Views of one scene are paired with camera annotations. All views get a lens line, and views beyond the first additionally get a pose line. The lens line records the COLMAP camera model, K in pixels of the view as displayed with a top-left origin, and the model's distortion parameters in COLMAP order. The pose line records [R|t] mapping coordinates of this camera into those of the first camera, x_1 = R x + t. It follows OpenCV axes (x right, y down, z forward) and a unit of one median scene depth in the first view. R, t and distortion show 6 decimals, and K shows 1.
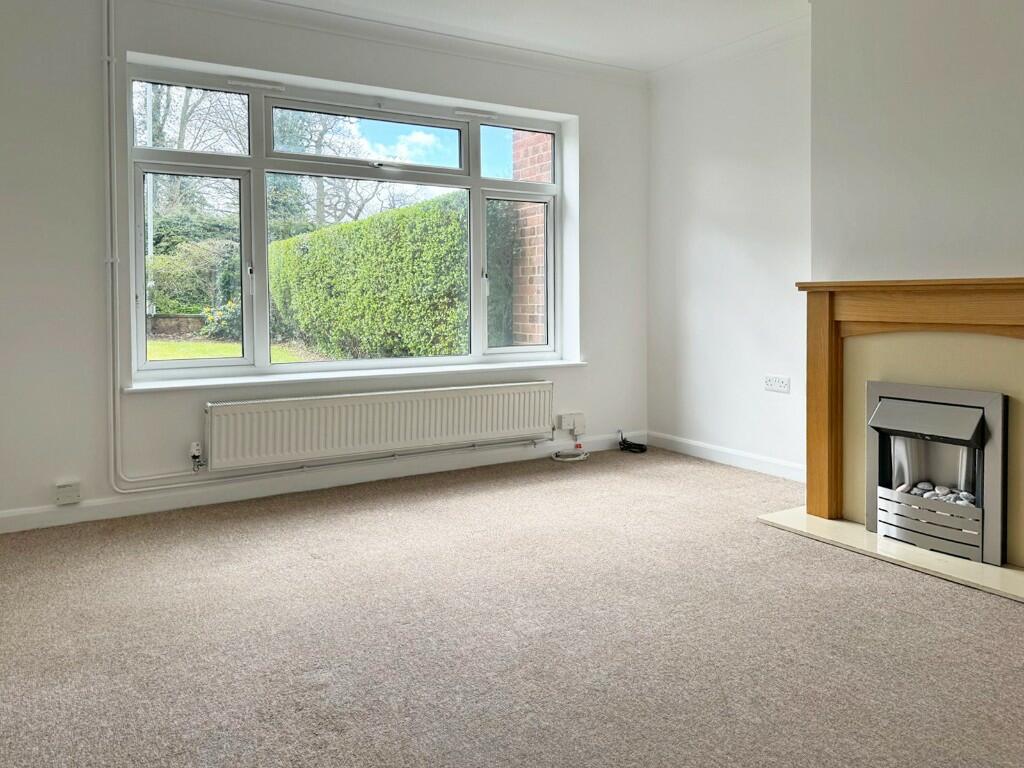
lens RADIAL K [[772.0, 0, 512.0], [0, 772.0, 384.0], [0, 0, 1]] dist [-0.004151, -0.001224]
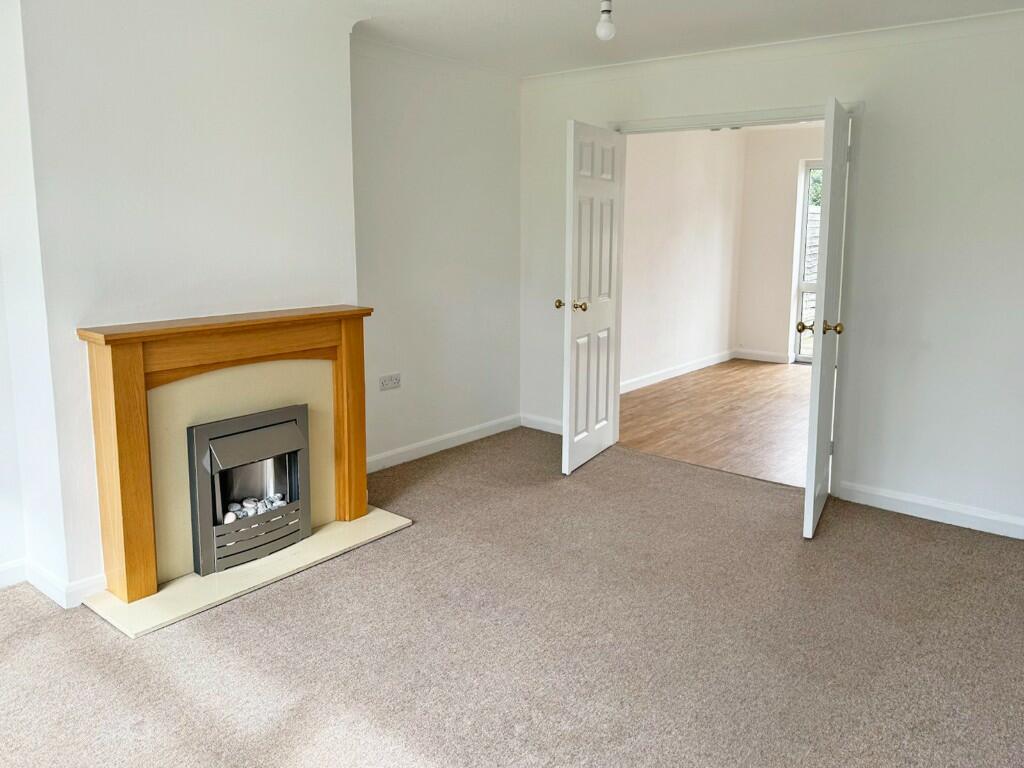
lens RADIAL K [[772.0, 0, 512.0], [0, 772.0, 384.0], [0, 0, 1]] dist [-0.004151, -0.001224]
pose [[-0.349021, -0.192347, 0.917162, -0.515072], [0.099920, 0.965491, 0.240507, -0.237023], [-0.931773, 0.175585, -0.317757, 0.897647]]
